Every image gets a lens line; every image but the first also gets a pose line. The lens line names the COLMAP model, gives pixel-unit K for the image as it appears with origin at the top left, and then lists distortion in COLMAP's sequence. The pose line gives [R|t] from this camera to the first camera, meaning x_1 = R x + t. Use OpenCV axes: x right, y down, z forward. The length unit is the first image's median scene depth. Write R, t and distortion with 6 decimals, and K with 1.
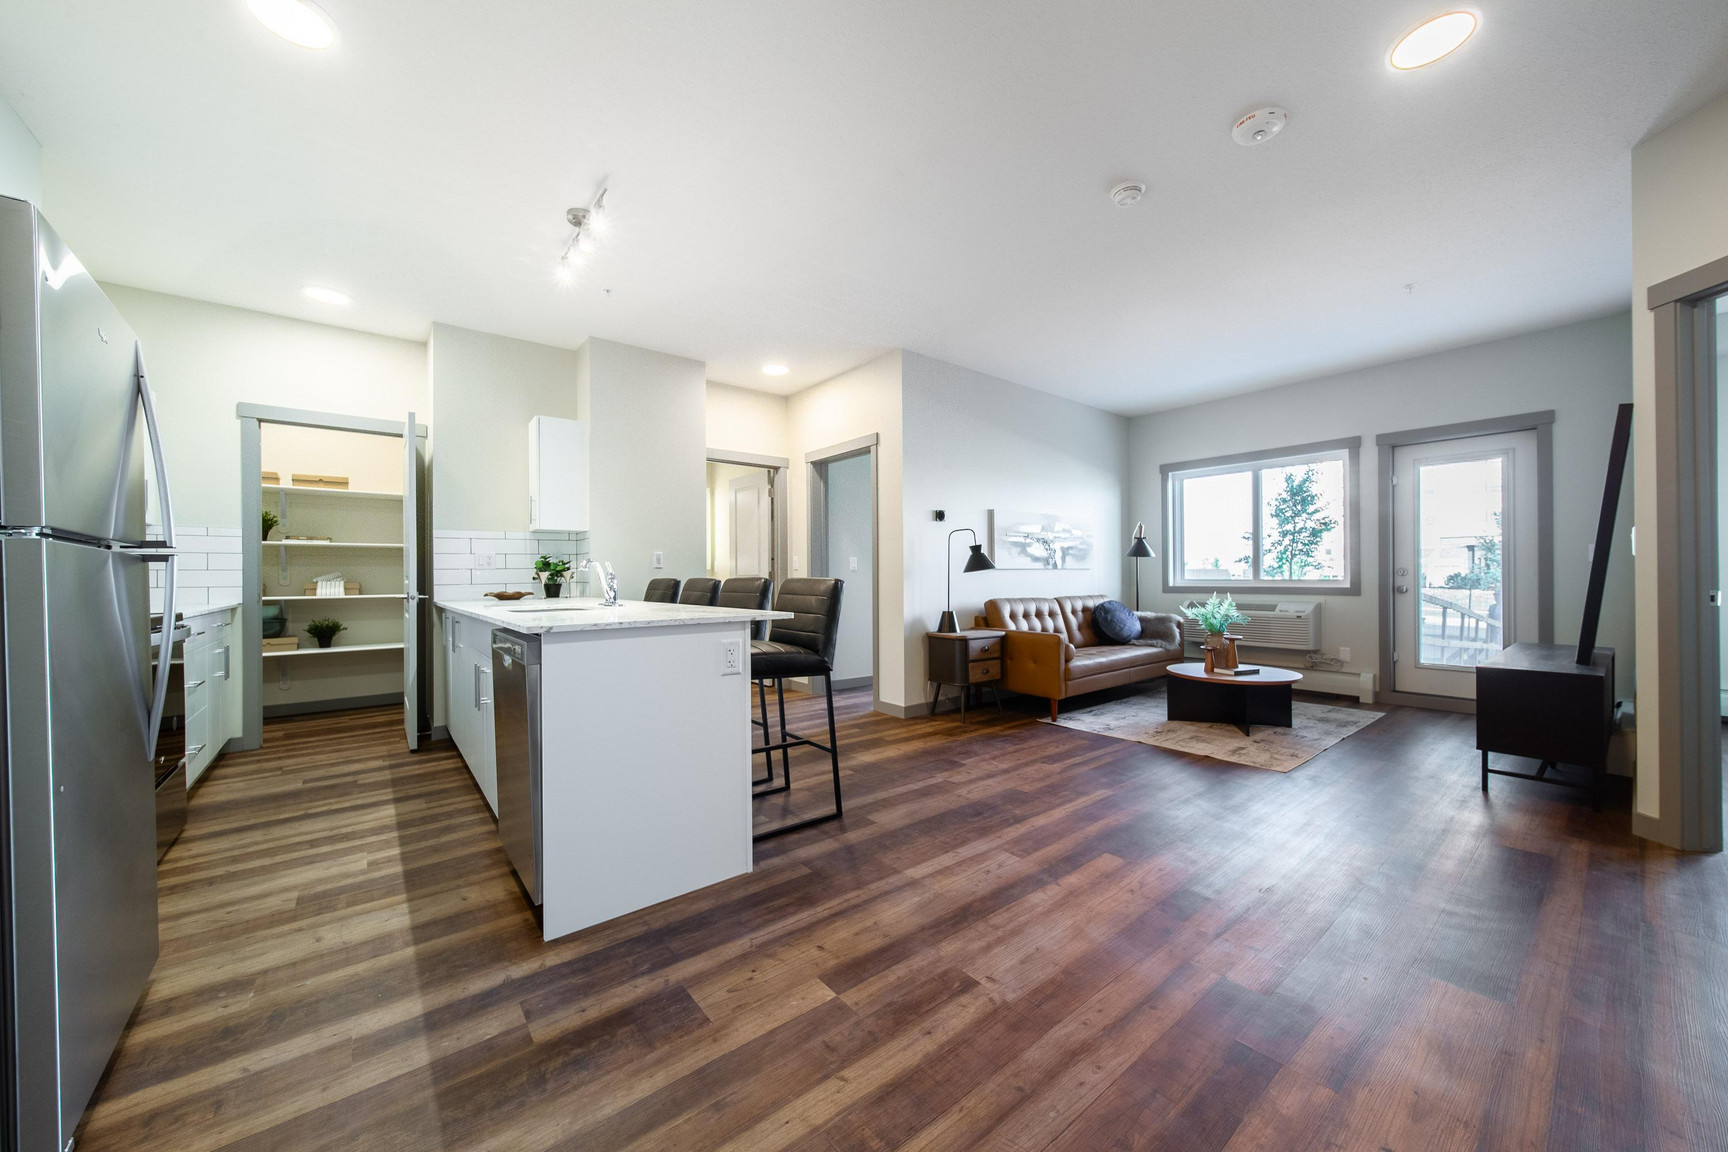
lens RADIAL K [[616.7, 0, 864.1], [0, 616.7, 573.4], [0, 0, 1]] dist [0.005132, -0.001725]
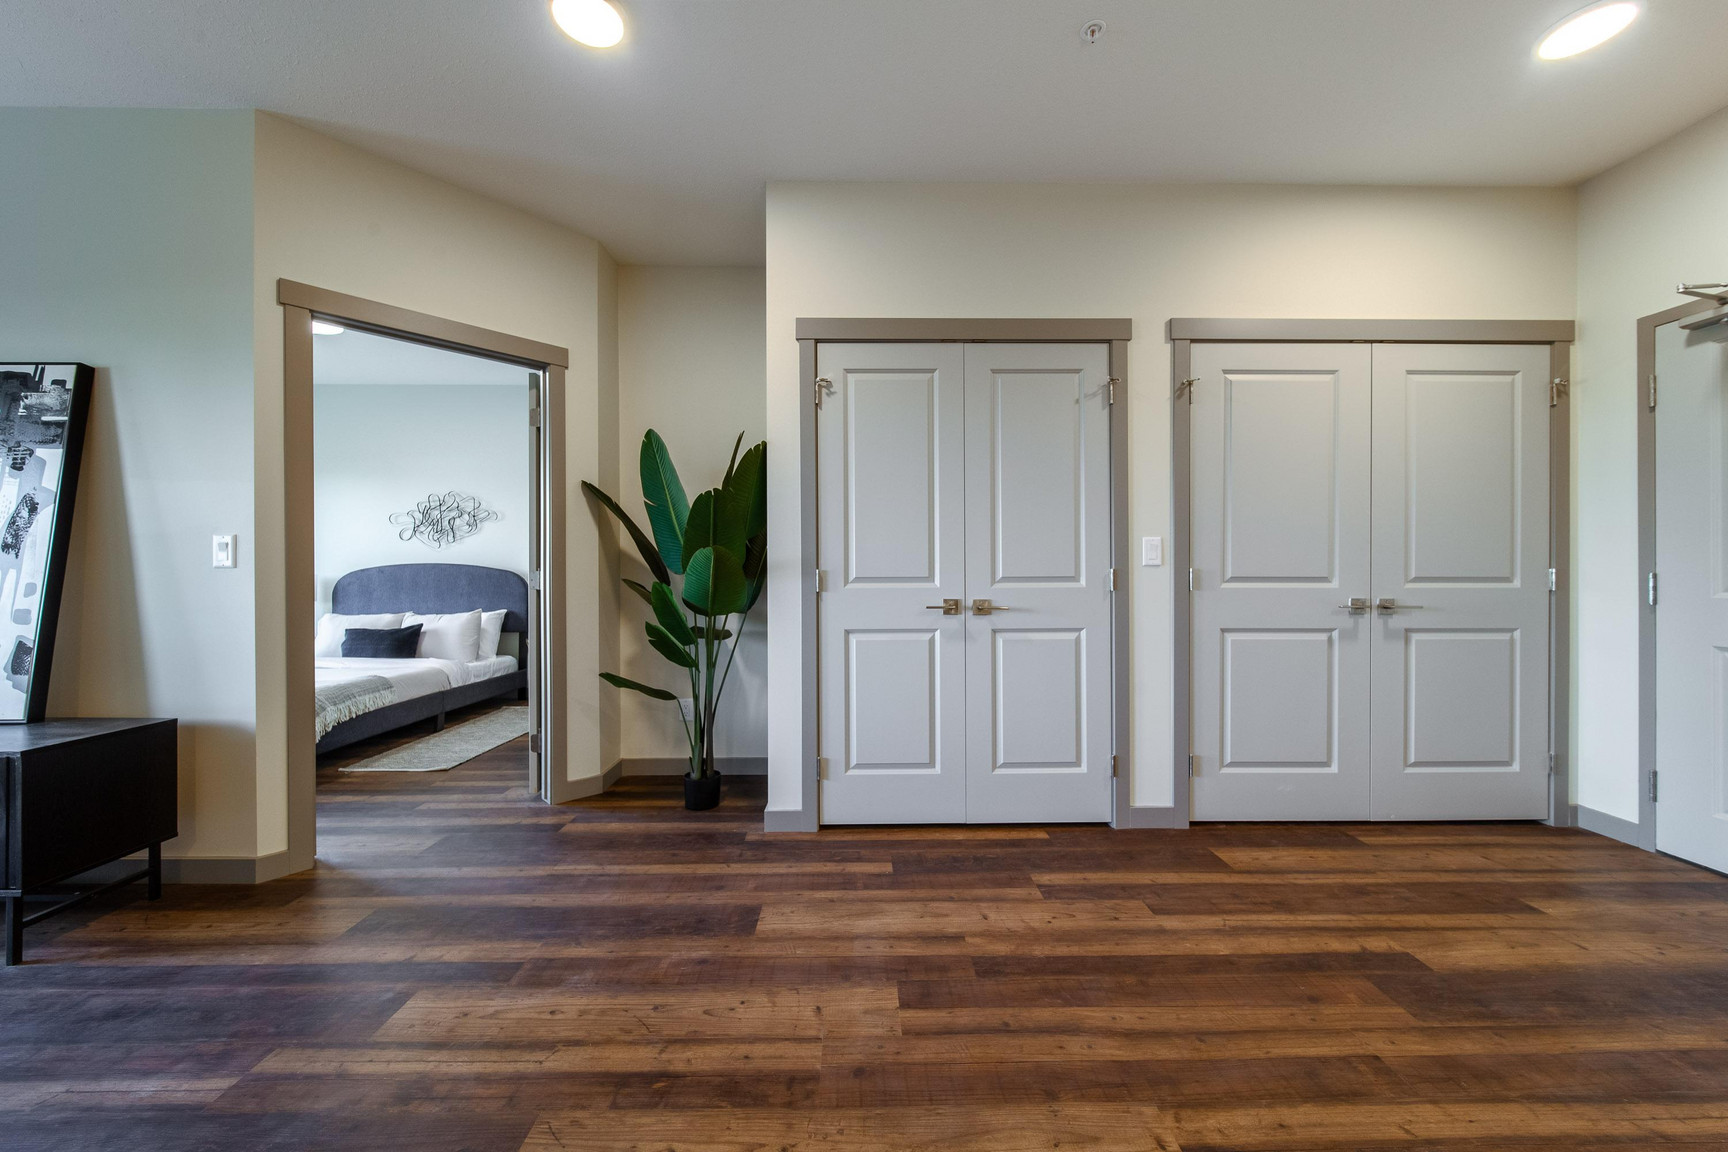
lens RADIAL K [[616.7, 0, 864.1], [0, 616.7, 573.4], [0, 0, 1]] dist [0.005132, -0.001725]
pose [[-0.788130, 0.003834, 0.615497, 0.008269], [0.000373, 0.999983, -0.005751, -0.007512], [-0.615509, -0.004303, -0.788118, 0.578222]]
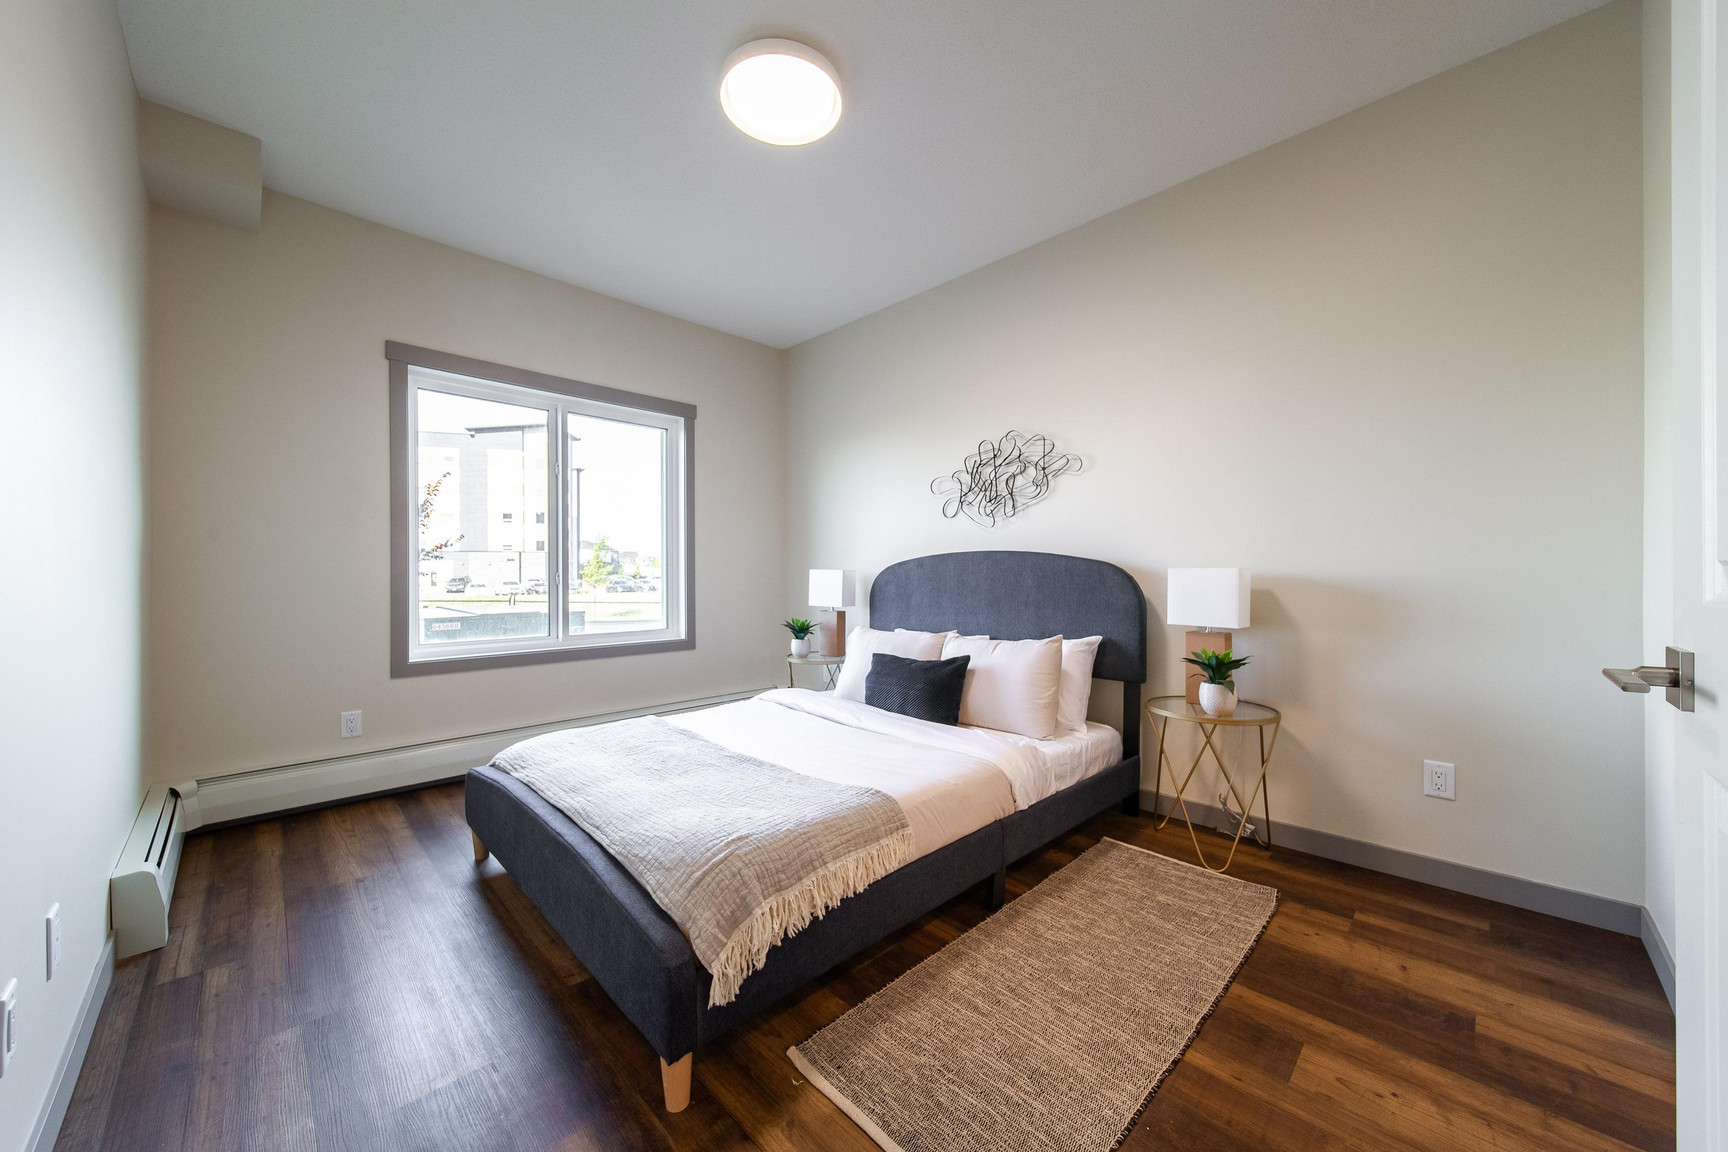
lens RADIAL K [[616.7, 0, 864.1], [0, 616.7, 573.4], [0, 0, 1]] dist [0.005132, -0.001725]
pose [[-0.101730, 0.004679, 0.994801, 0.625967], [-0.000798, 0.999988, -0.004785, -0.004680], [-0.994812, -0.001281, -0.101725, 0.385852]]
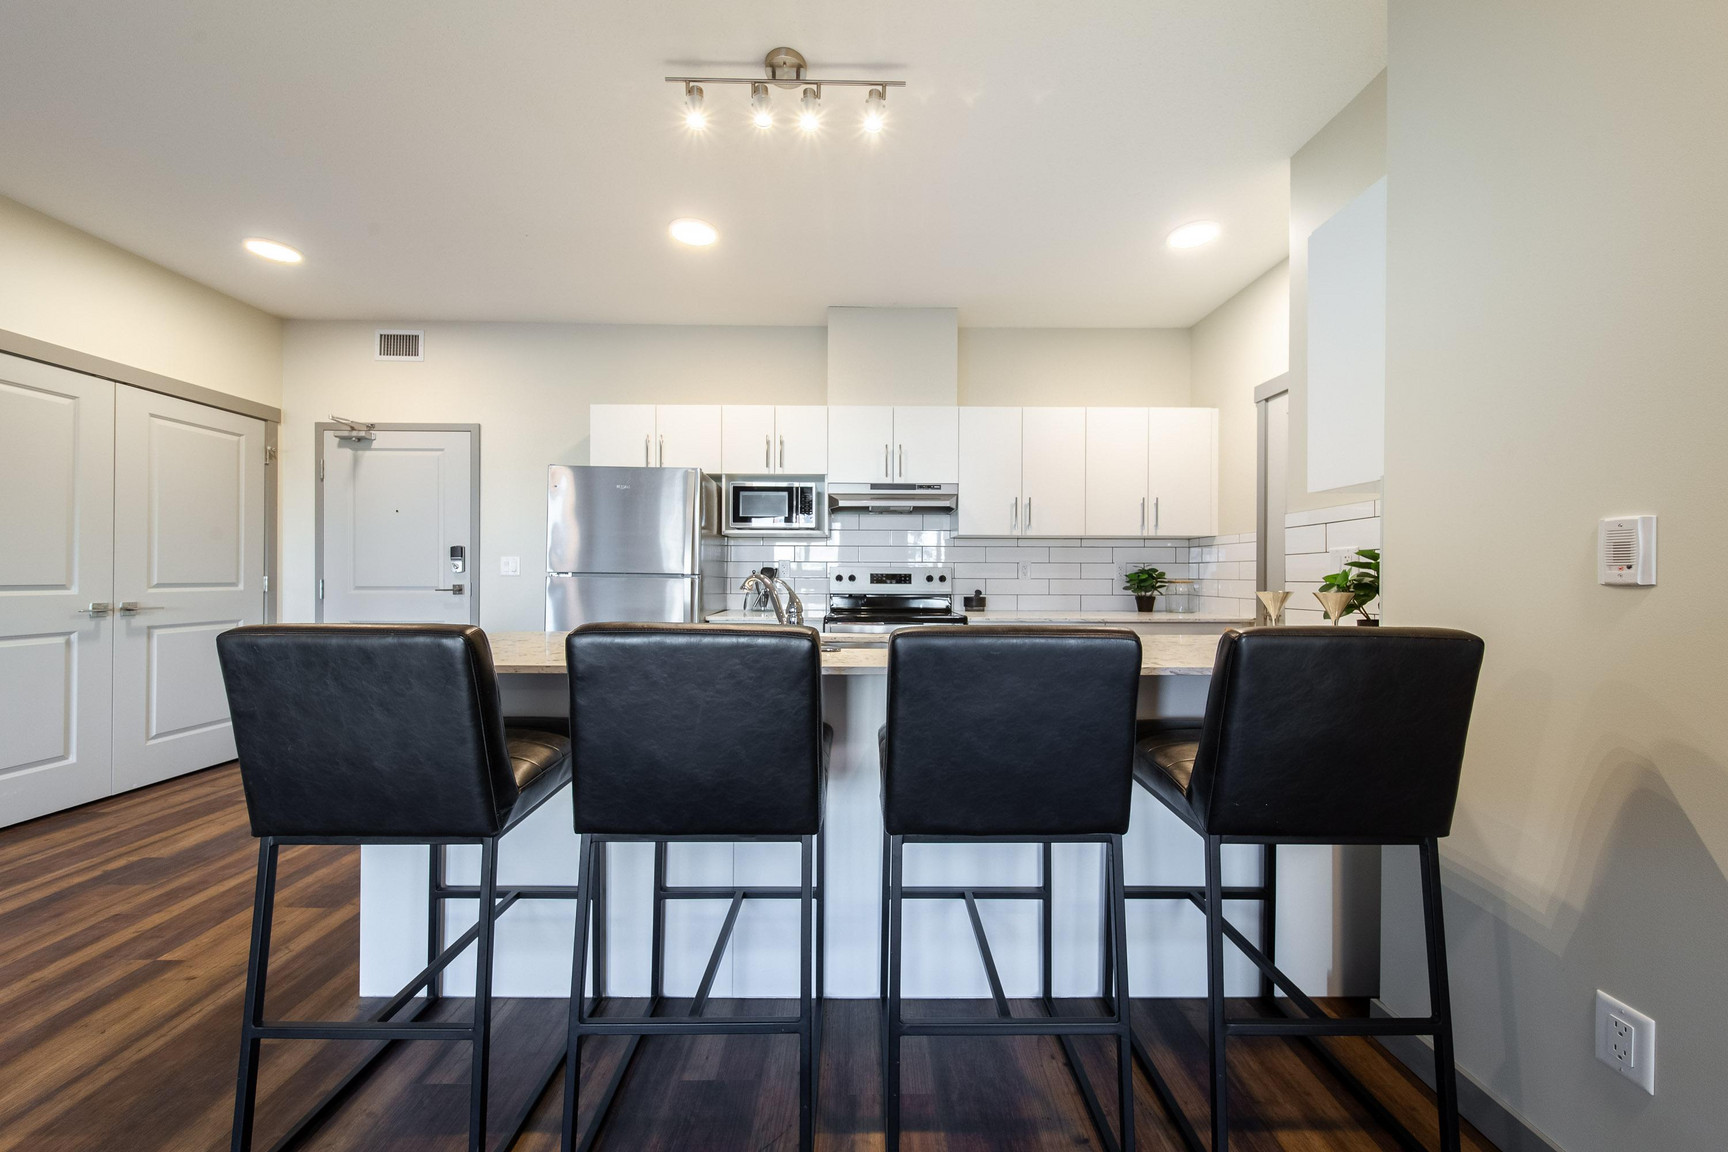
lens RADIAL K [[616.7, 0, 864.1], [0, 616.7, 573.4], [0, 0, 1]] dist [0.005132, -0.001725]
pose [[-0.618239, 0.001393, -0.785989, 0.014452], [0.004944, 0.999986, -0.002116, -0.012837], [0.785975, -0.005194, -0.618237, 0.856477]]
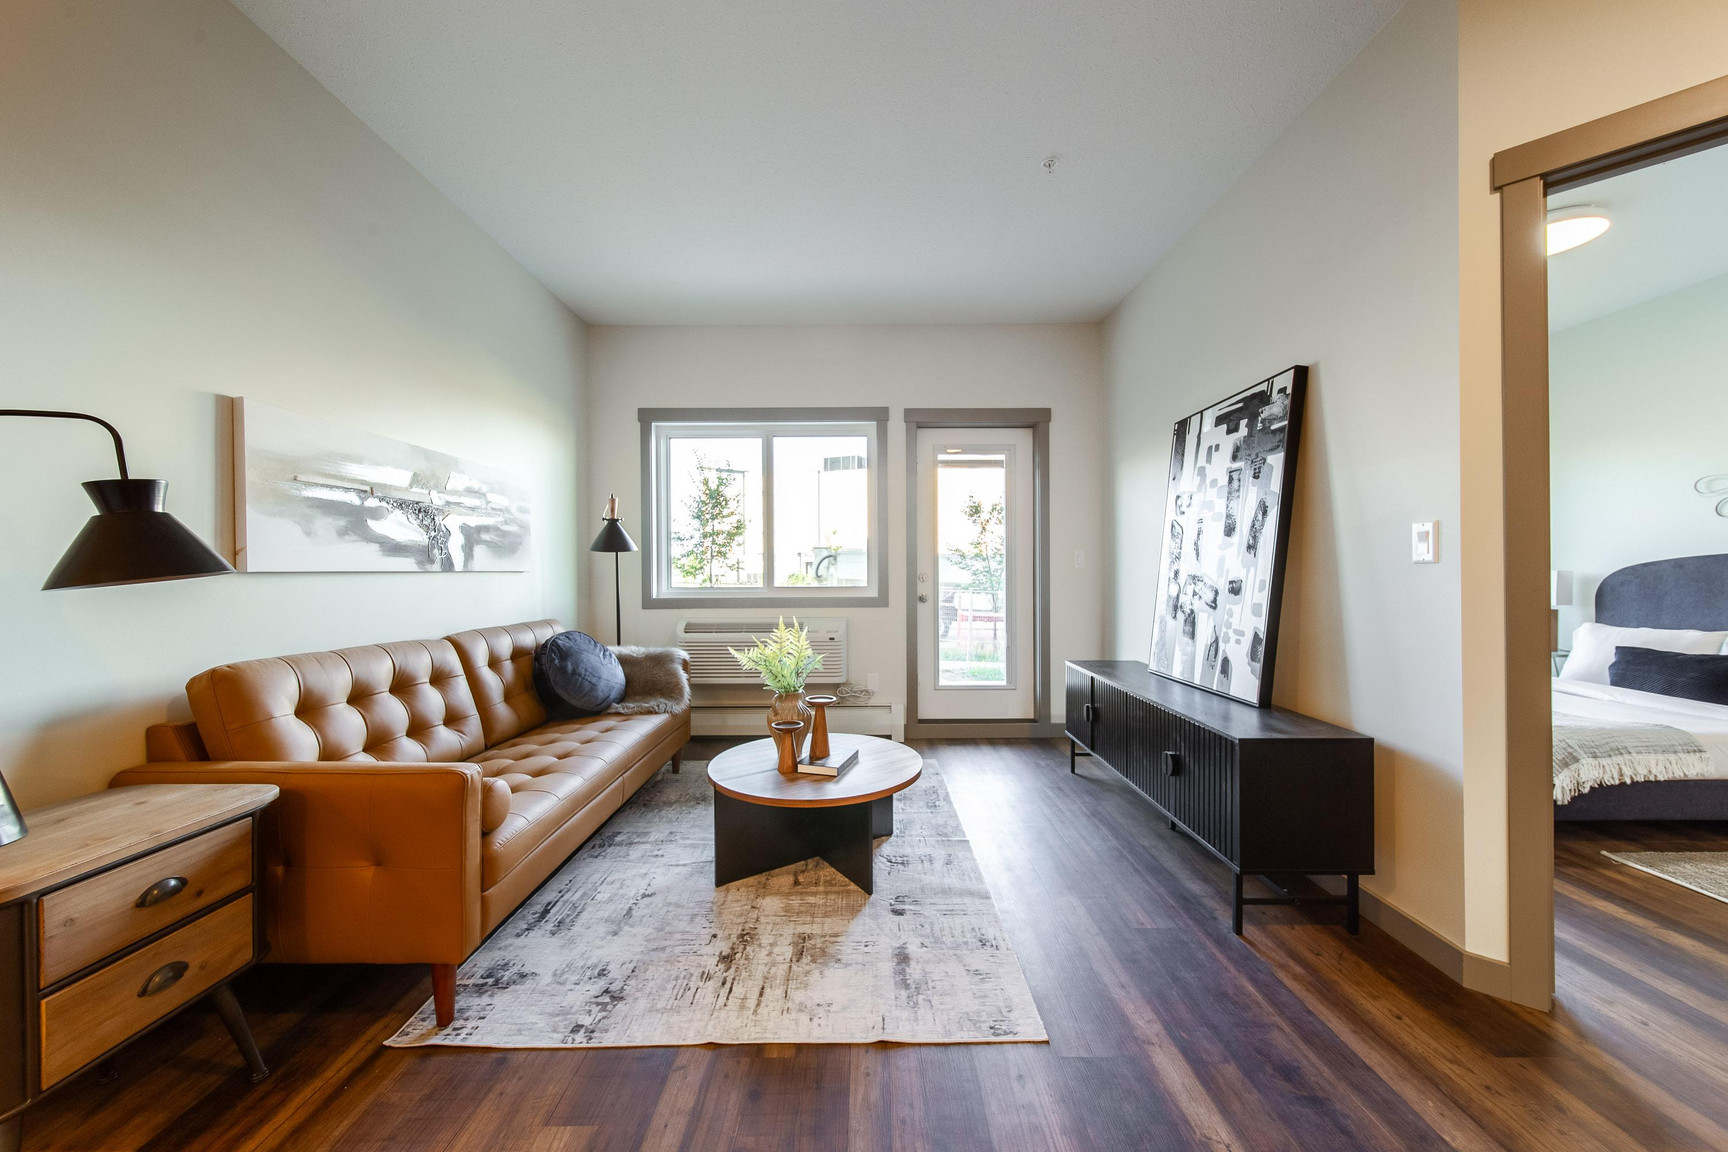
lens RADIAL K [[616.7, 0, 864.1], [0, 616.7, 573.4], [0, 0, 1]] dist [0.005132, -0.001725]
pose [[0.625703, 0.000219, 0.780061, 0.165832], [-0.001854, 0.999998, 0.001206, -0.008252], [-0.780059, -0.002201, 0.625702, 0.539663]]
